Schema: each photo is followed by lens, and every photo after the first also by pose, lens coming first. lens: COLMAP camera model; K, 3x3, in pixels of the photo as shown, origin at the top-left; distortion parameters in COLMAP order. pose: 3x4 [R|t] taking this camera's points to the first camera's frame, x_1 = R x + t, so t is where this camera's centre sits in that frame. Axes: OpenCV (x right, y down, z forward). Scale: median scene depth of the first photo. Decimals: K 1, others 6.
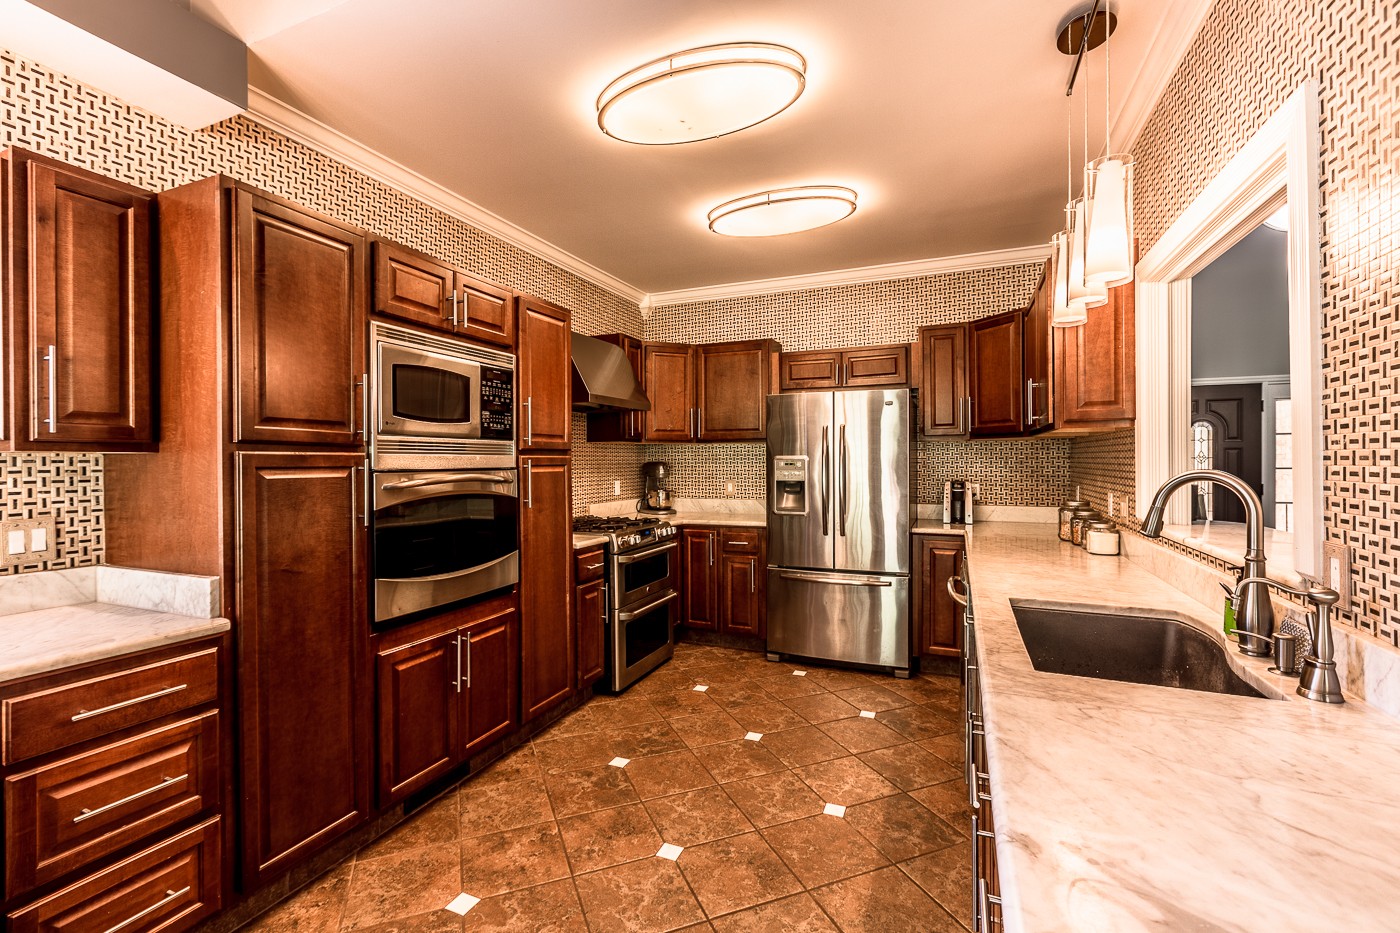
lens RADIAL K [[615.2, 0, 688.4], [0, 615.2, 464.6], [0, 0, 1]] dist [-0.000843, 0.000002]
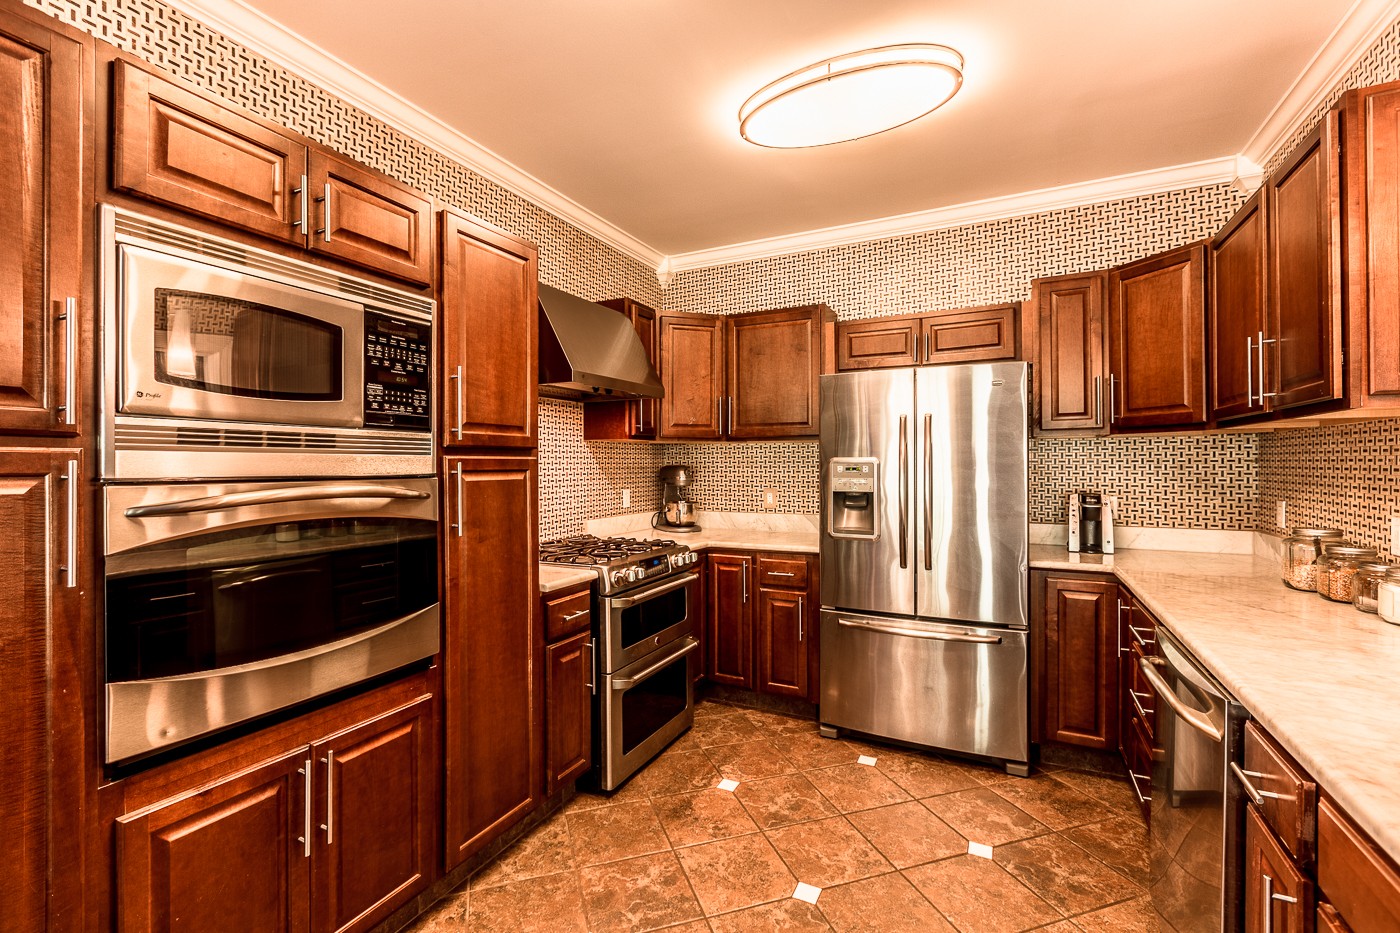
lens RADIAL K [[615.2, 0, 688.4], [0, 615.2, 464.6], [0, 0, 1]] dist [-0.000843, 0.000002]
pose [[0.998032, 0.001405, -0.062689, 0.019507], [-0.001759, 0.999983, -0.005594, -0.001768], [0.062680, 0.005694, 0.998017, 0.307638]]
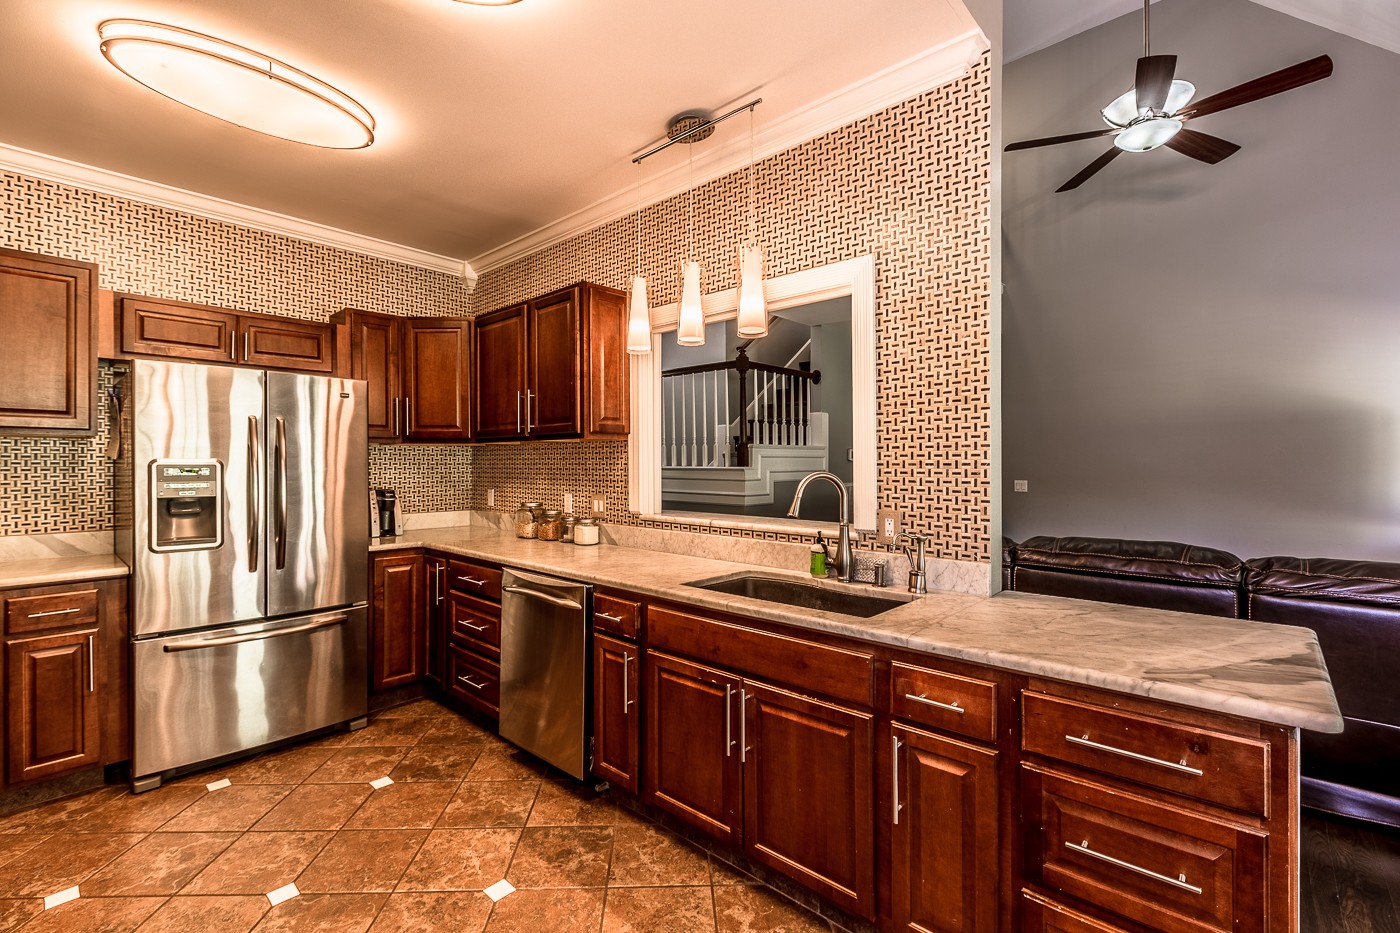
lens RADIAL K [[615.2, 0, 688.4], [0, 615.2, 464.6], [0, 0, 1]] dist [-0.000843, 0.000002]
pose [[0.330547, 0.004725, 0.943778, -0.320616], [0.005164, 0.999963, -0.006814, -0.000872], [-0.943776, 0.007126, 0.330510, 0.338940]]
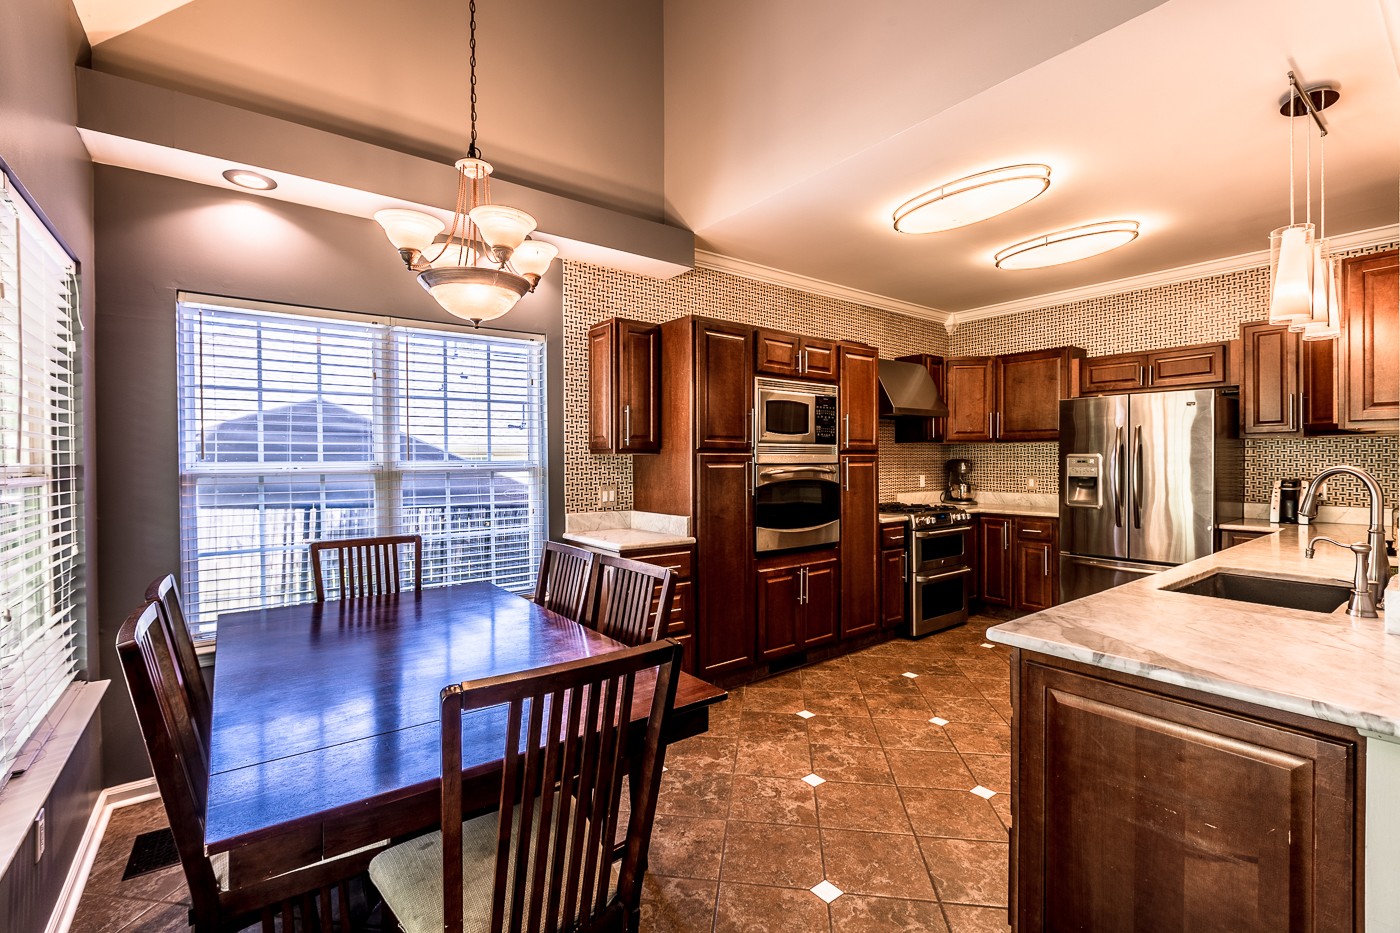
lens RADIAL K [[615.2, 0, 688.4], [0, 615.2, 464.6], [0, 0, 1]] dist [-0.000843, 0.000002]
pose [[0.871661, 0.006440, -0.490067, 0.104674], [-0.004000, 0.999974, 0.006027, 0.001158], [0.490093, -0.003293, 0.871664, -0.370996]]
